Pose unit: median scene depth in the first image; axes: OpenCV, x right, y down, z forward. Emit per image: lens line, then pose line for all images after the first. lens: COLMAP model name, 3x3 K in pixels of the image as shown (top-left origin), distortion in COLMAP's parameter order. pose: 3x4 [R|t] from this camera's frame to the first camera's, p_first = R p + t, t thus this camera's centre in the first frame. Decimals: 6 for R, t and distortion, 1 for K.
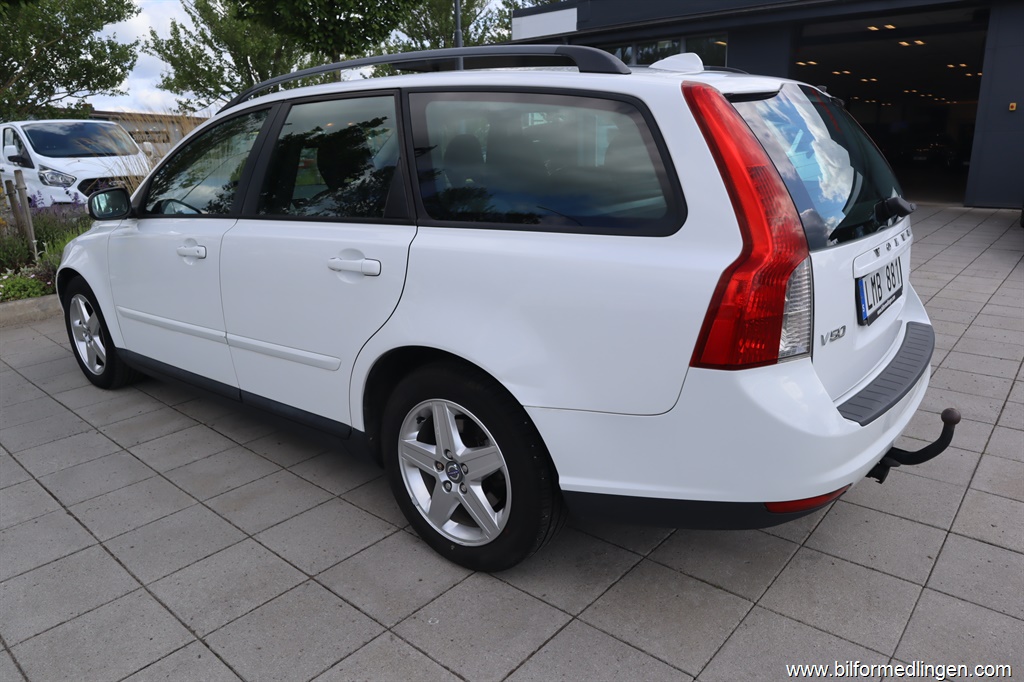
lens RADIAL K [[707.6, 0, 512.0], [0, 707.6, 341.0], [0, 0, 1]] dist [-0.124289, 0.073004]
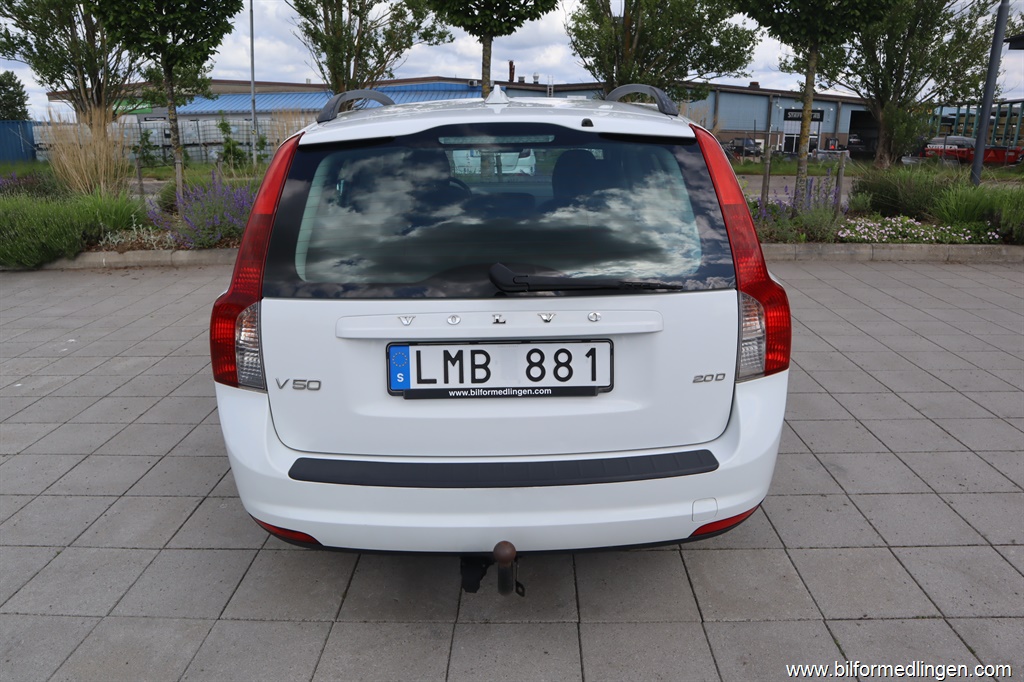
lens RADIAL K [[707.6, 0, 512.0], [0, 707.6, 341.0], [0, 0, 1]] dist [-0.124289, 0.073004]
pose [[0.637385, 0.242717, -0.731320, 0.093199], [-0.221205, 0.966781, 0.128072, -0.018025], [0.738112, 0.080141, 0.669902, 0.035328]]
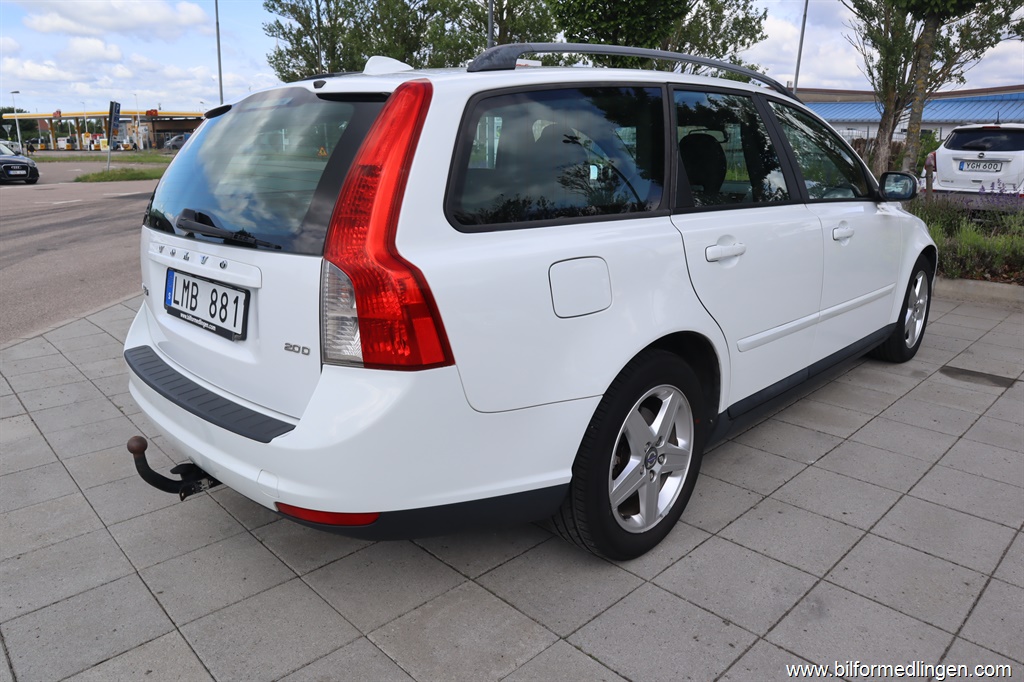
lens RADIAL K [[707.6, 0, 512.0], [0, 707.6, 341.0], [0, 0, 1]] dist [-0.124289, 0.073004]
pose [[-0.097787, 0.295328, -0.950378, 0.114626], [-0.268387, 0.911749, 0.310939, -0.035787], [0.958335, 0.285475, -0.009896, 0.115641]]
